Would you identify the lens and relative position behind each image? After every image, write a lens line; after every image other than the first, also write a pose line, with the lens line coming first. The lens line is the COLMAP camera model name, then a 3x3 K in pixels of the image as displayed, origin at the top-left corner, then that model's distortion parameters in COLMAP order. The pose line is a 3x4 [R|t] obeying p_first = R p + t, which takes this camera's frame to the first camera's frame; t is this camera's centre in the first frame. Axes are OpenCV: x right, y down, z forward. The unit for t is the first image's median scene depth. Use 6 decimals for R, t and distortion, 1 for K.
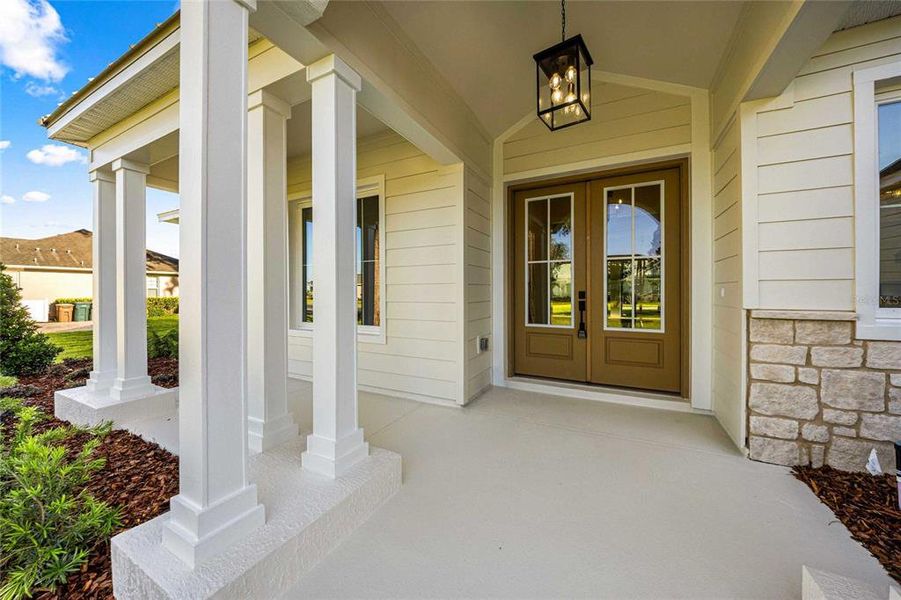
lens RADIAL K [[326.3, 0, 450.1], [0, 326.3, 289.5], [0, 0, 1]] dist [-0.000852, -0.000076]
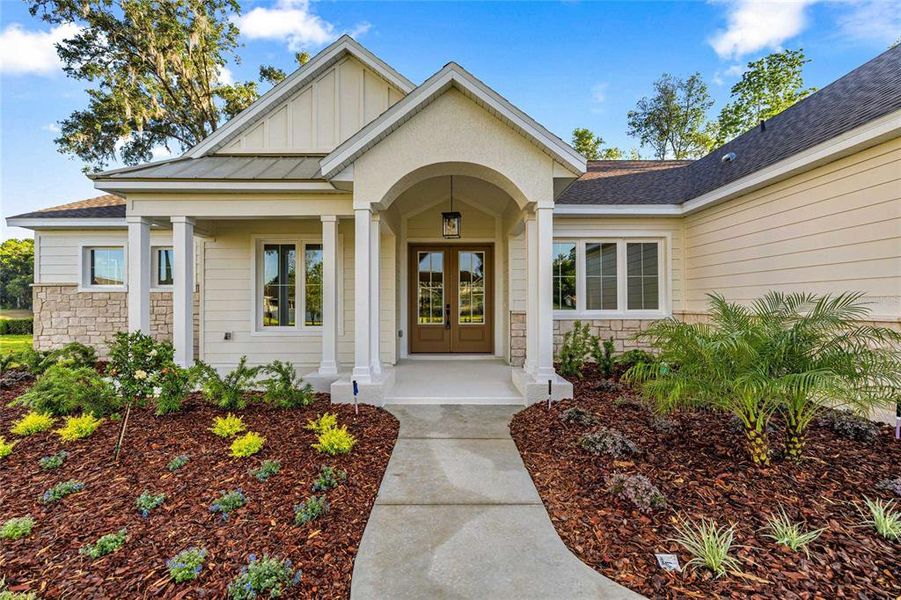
lens RADIAL K [[289.2, 0, 453.1], [0, 289.2, 295.7], [0, 0, 1]] dist [0.000238, 0.000013]
pose [[0.892715, 0.013959, 0.450405, -0.325628], [-0.002203, 0.999643, -0.026614, 0.000715], [-0.450616, 0.022766, 0.892428, -0.507409]]
